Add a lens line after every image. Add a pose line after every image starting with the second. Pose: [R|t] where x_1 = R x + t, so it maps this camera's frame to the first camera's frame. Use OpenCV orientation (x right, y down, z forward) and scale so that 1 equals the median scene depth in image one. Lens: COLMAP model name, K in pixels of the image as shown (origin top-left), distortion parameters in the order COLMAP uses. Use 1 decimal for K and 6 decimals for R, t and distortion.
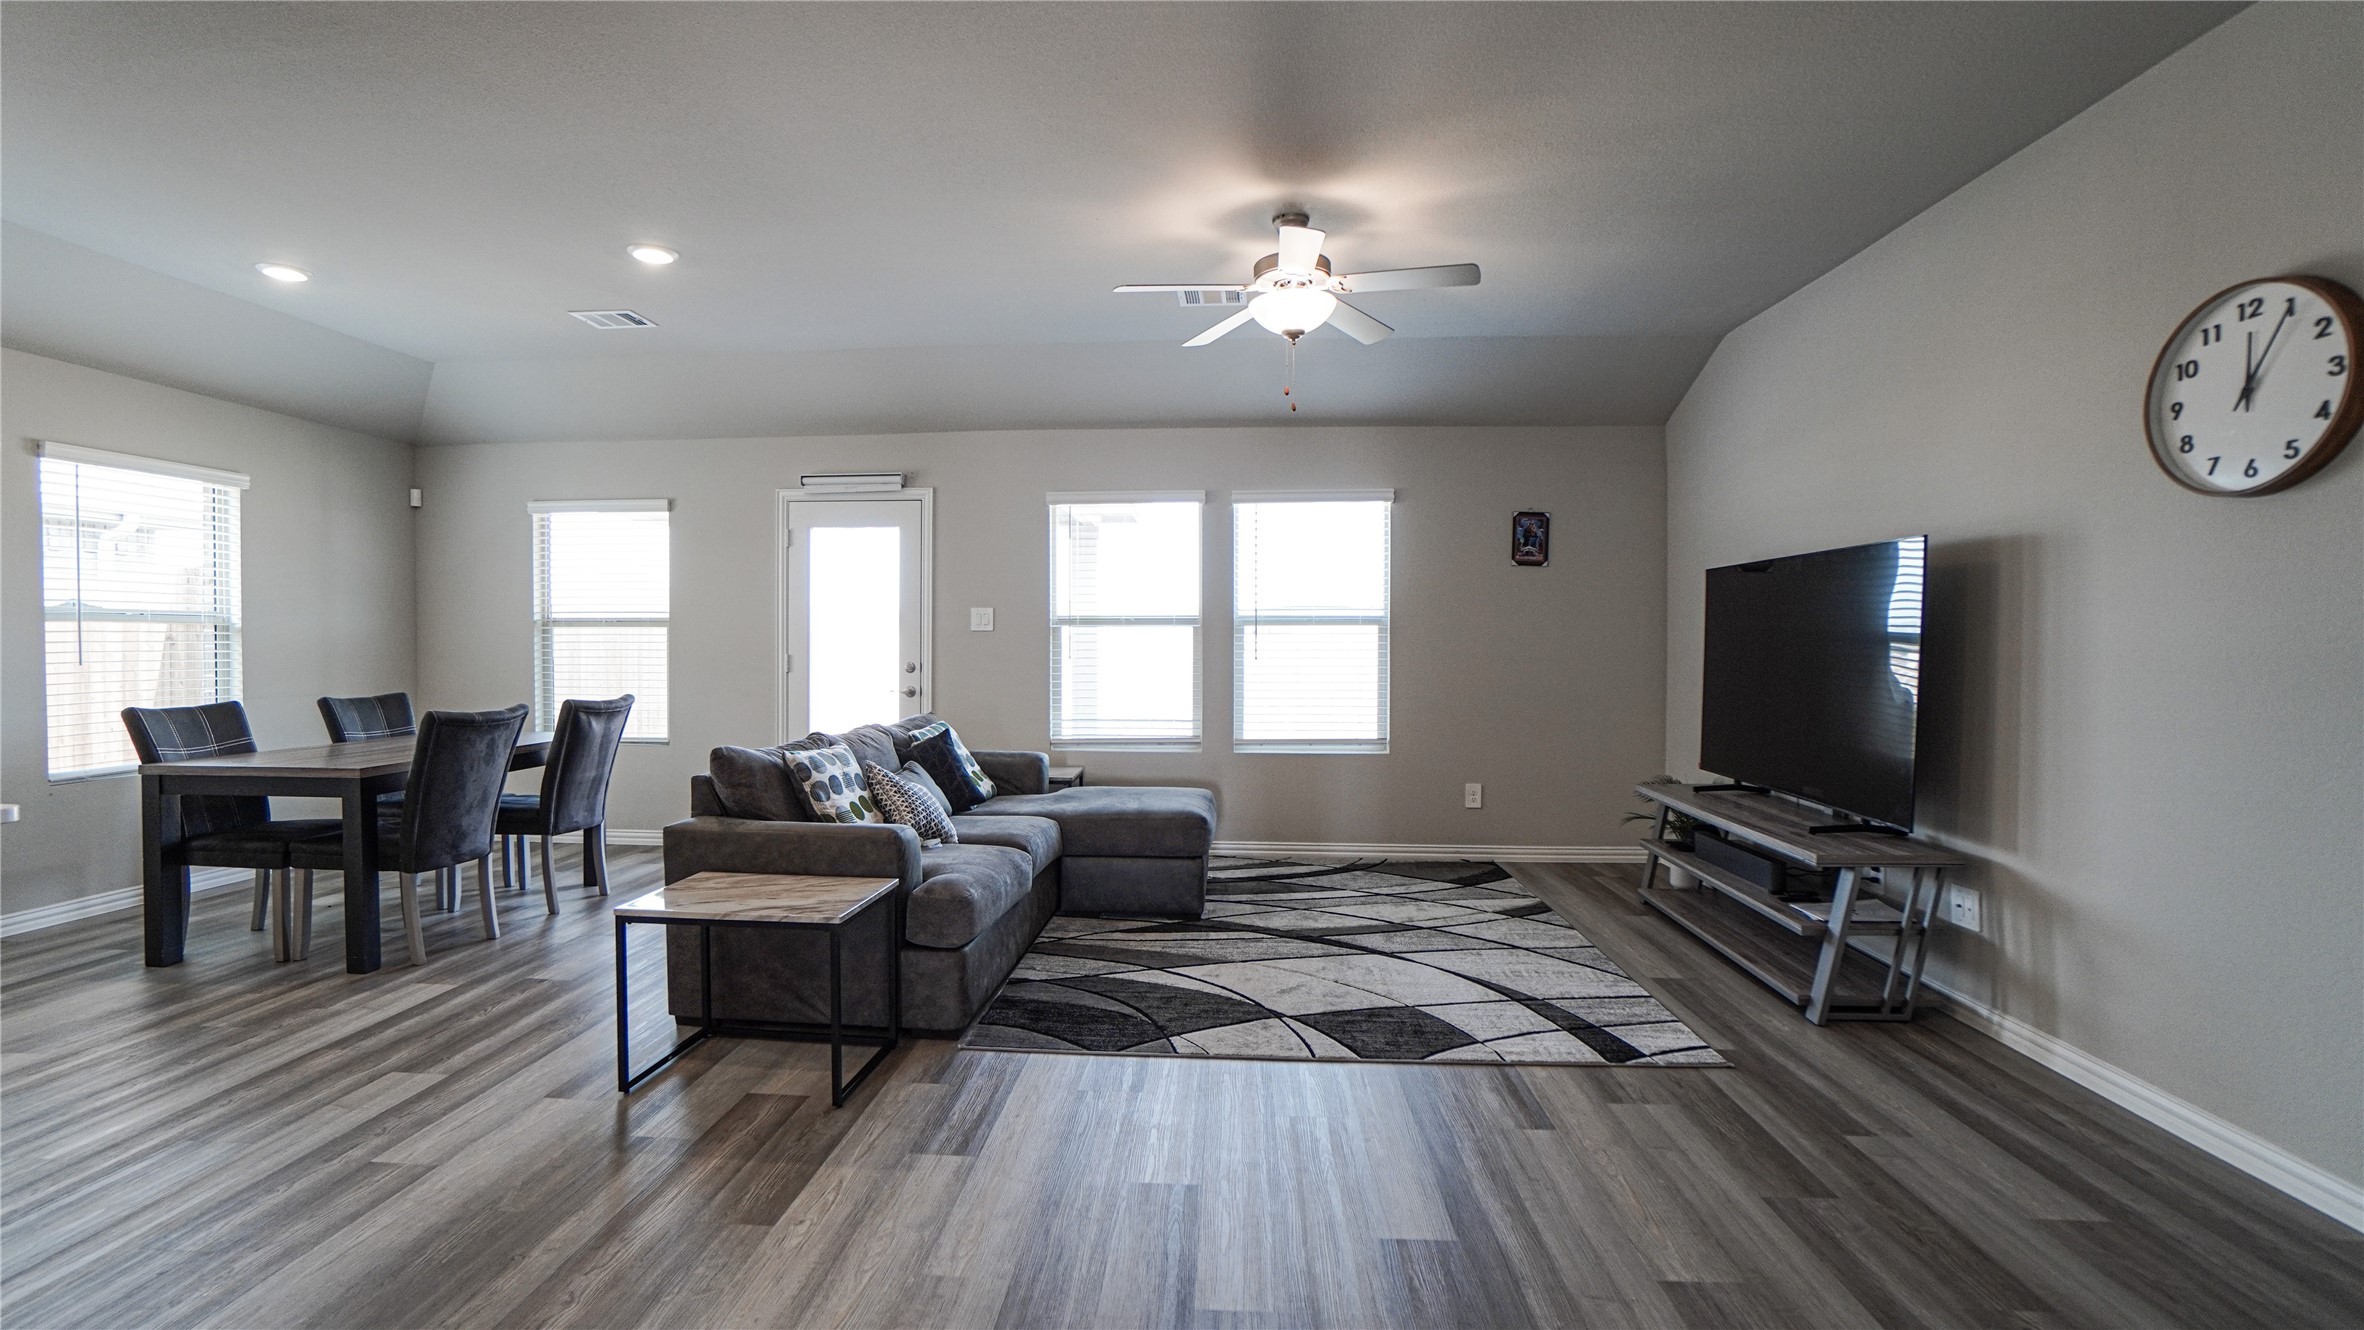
lens RADIAL K [[1041.0, 0, 1163.6], [0, 1041.0, 660.5], [0, 0, 1]] dist [-0.062863, 0.023462]
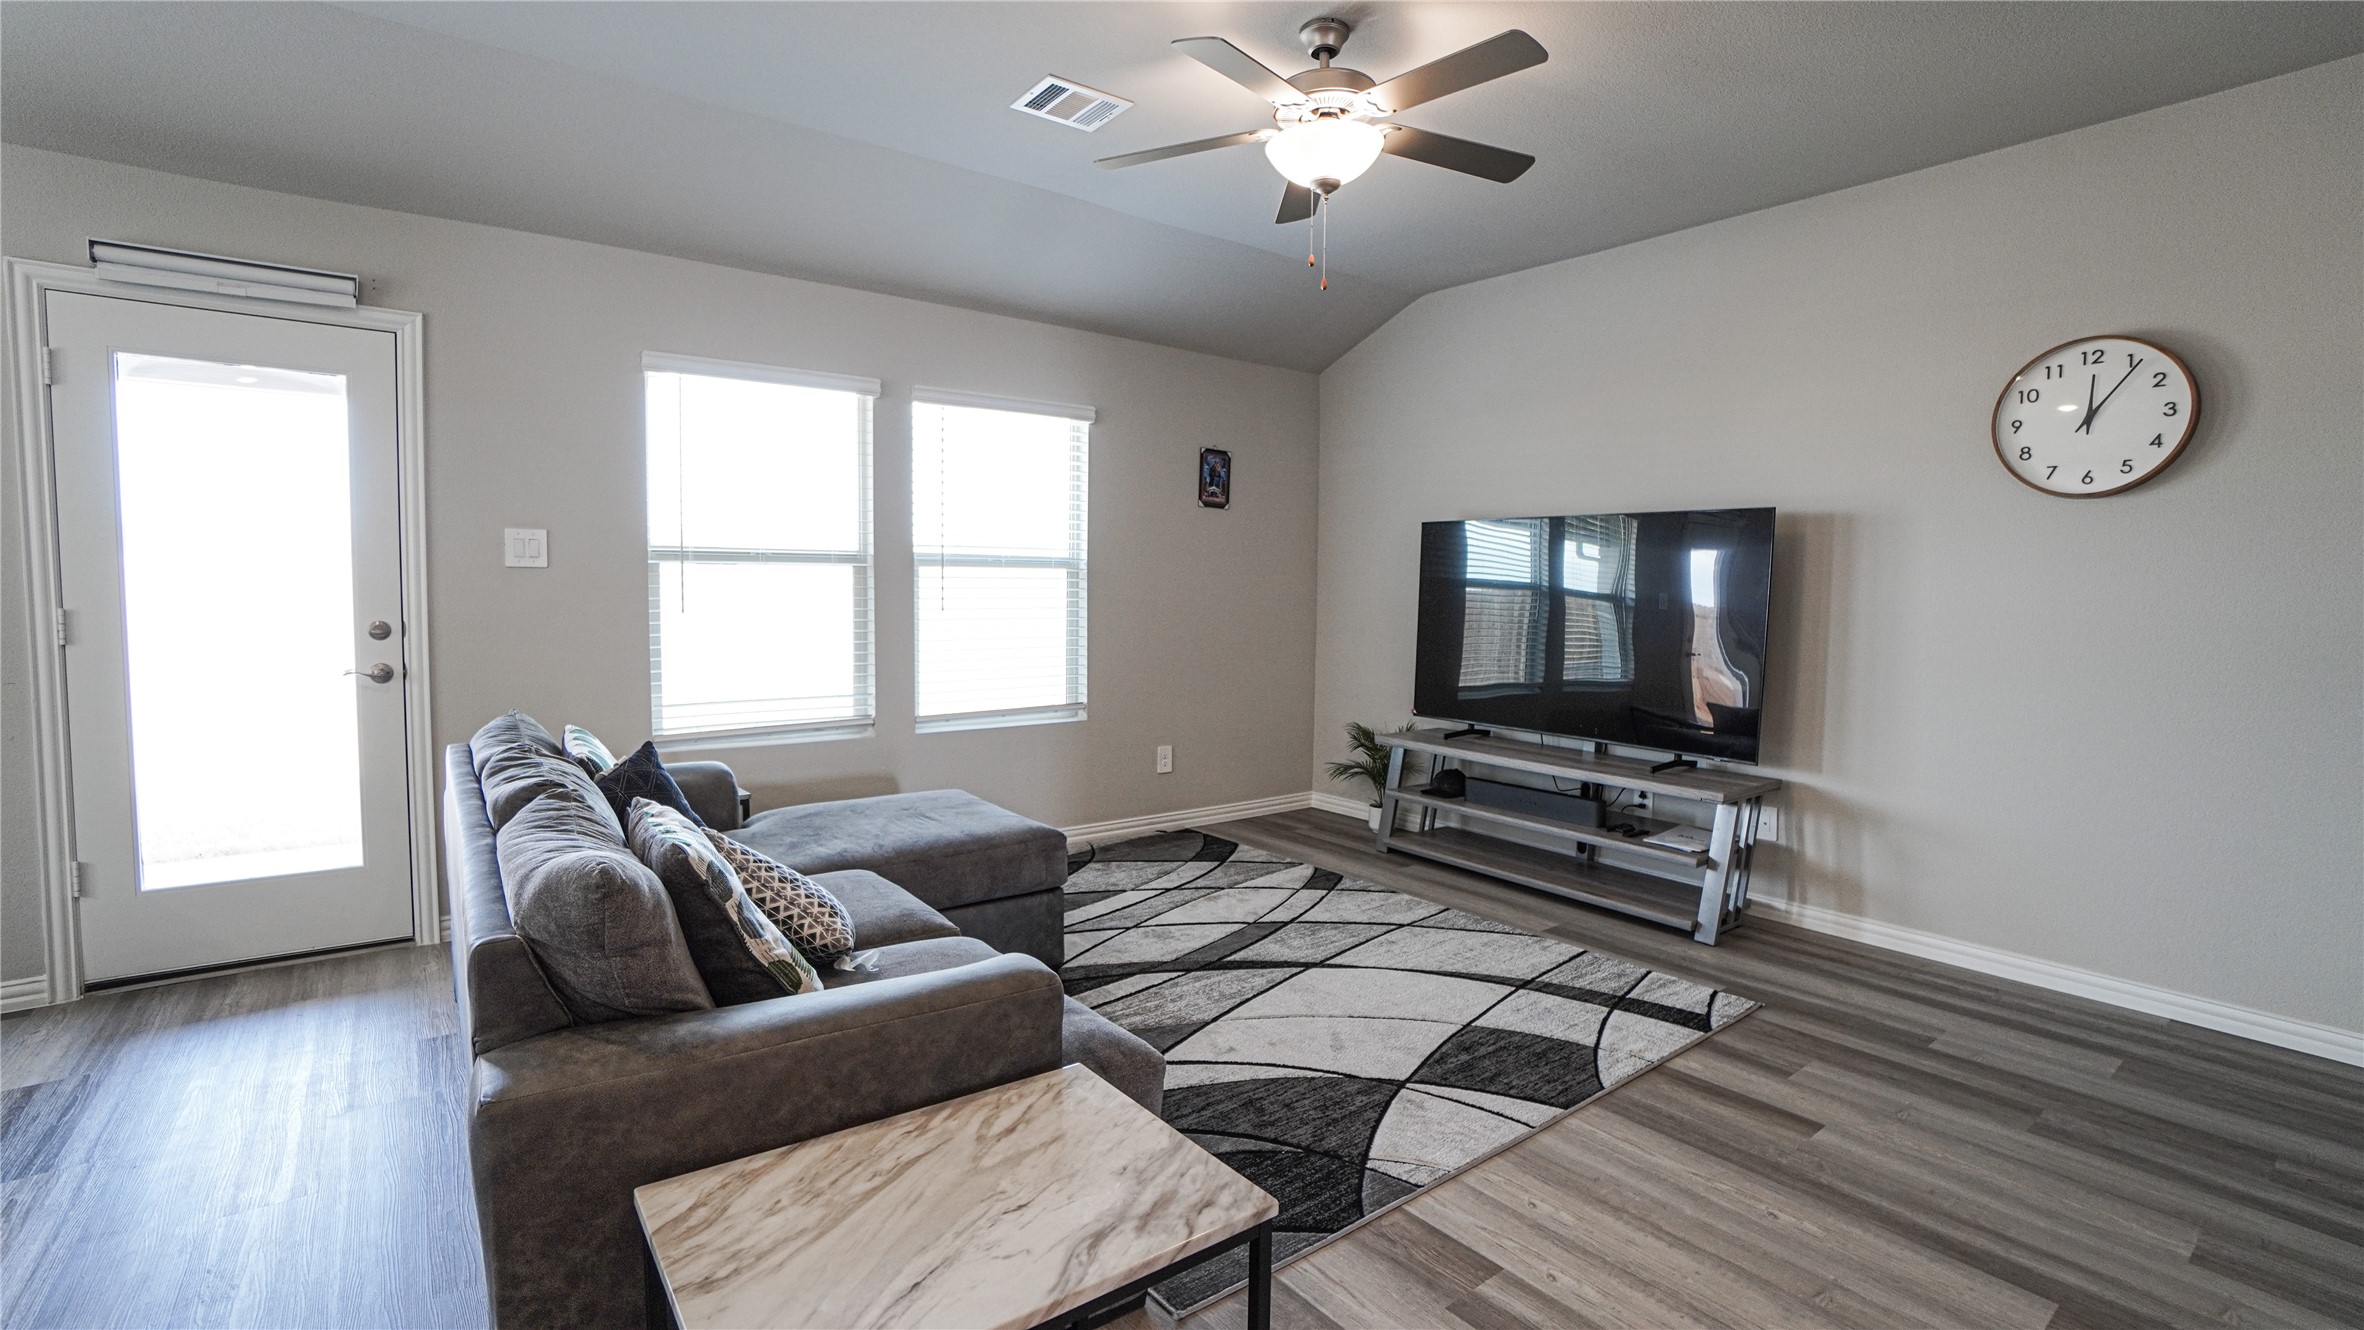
lens RADIAL K [[1041.0, 0, 1163.6], [0, 1041.0, 660.5], [0, 0, 1]] dist [-0.062863, 0.023462]
pose [[0.751279, -0.039819, 0.658782, -0.433152], [-0.000452, 0.998147, 0.060846, -0.016391], [-0.659985, -0.046010, 0.749869, 0.465342]]
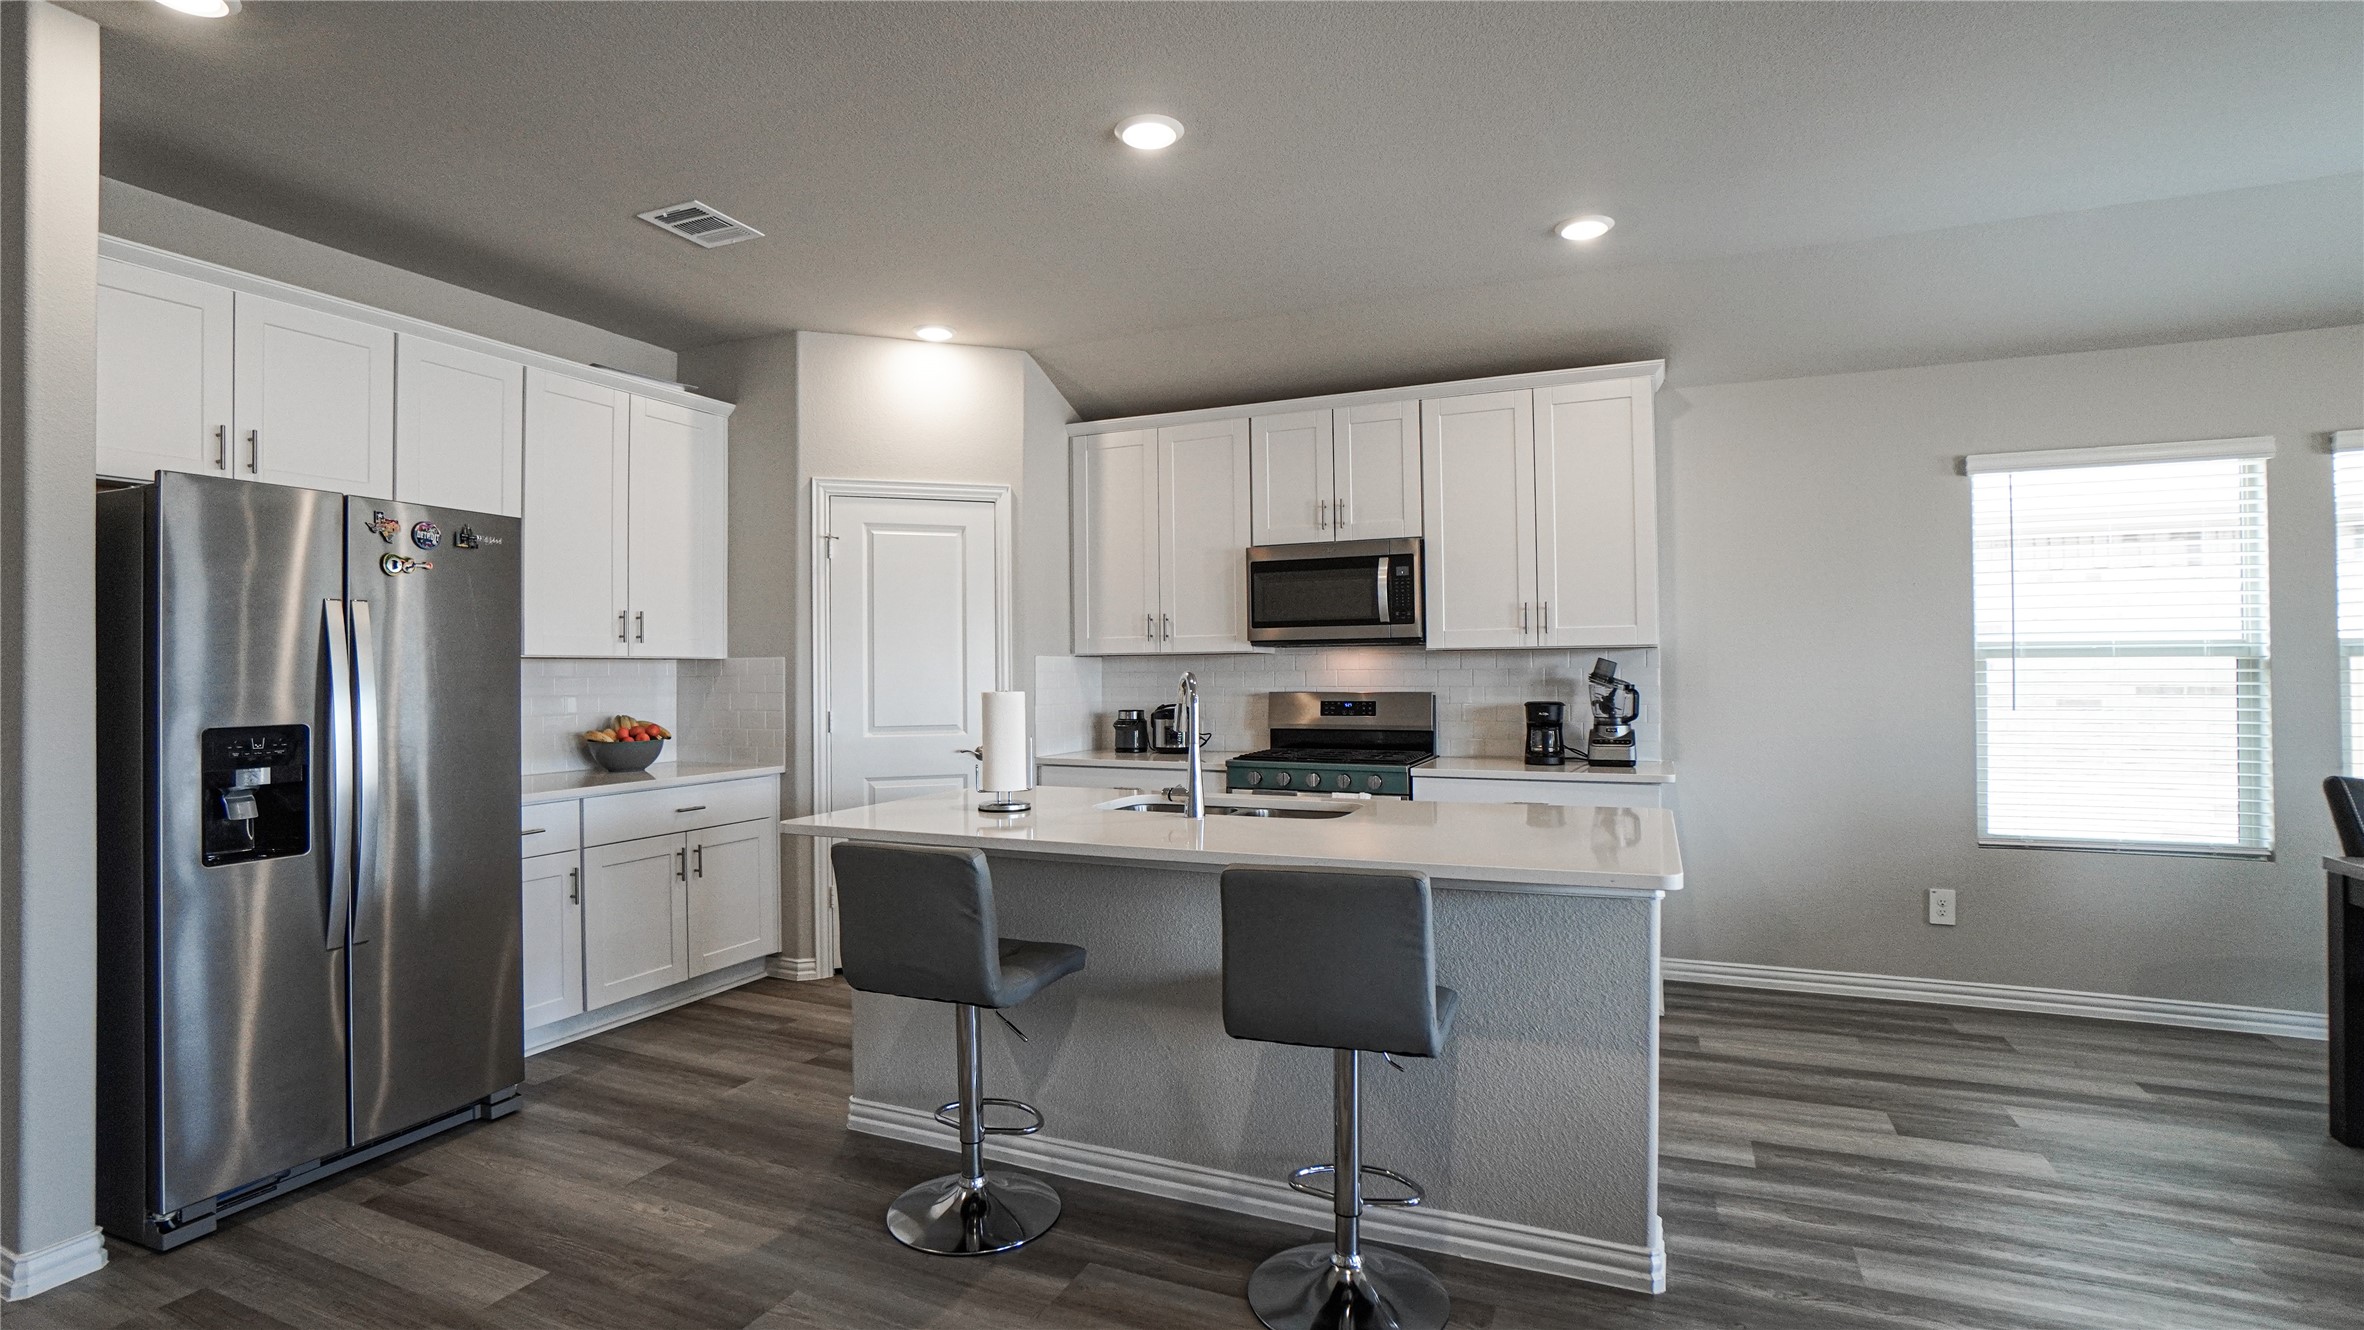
lens RADIAL K [[1117.4, 0, 1163.9], [0, 1117.4, 660.4], [0, 0, 1]] dist [-0.059001, 0.024140]
pose [[-0.340615, -0.007725, -0.940171, 0.010961], [-0.010176, 0.999938, -0.004529, -0.025173], [0.940148, 0.008025, -0.340673, 0.431949]]
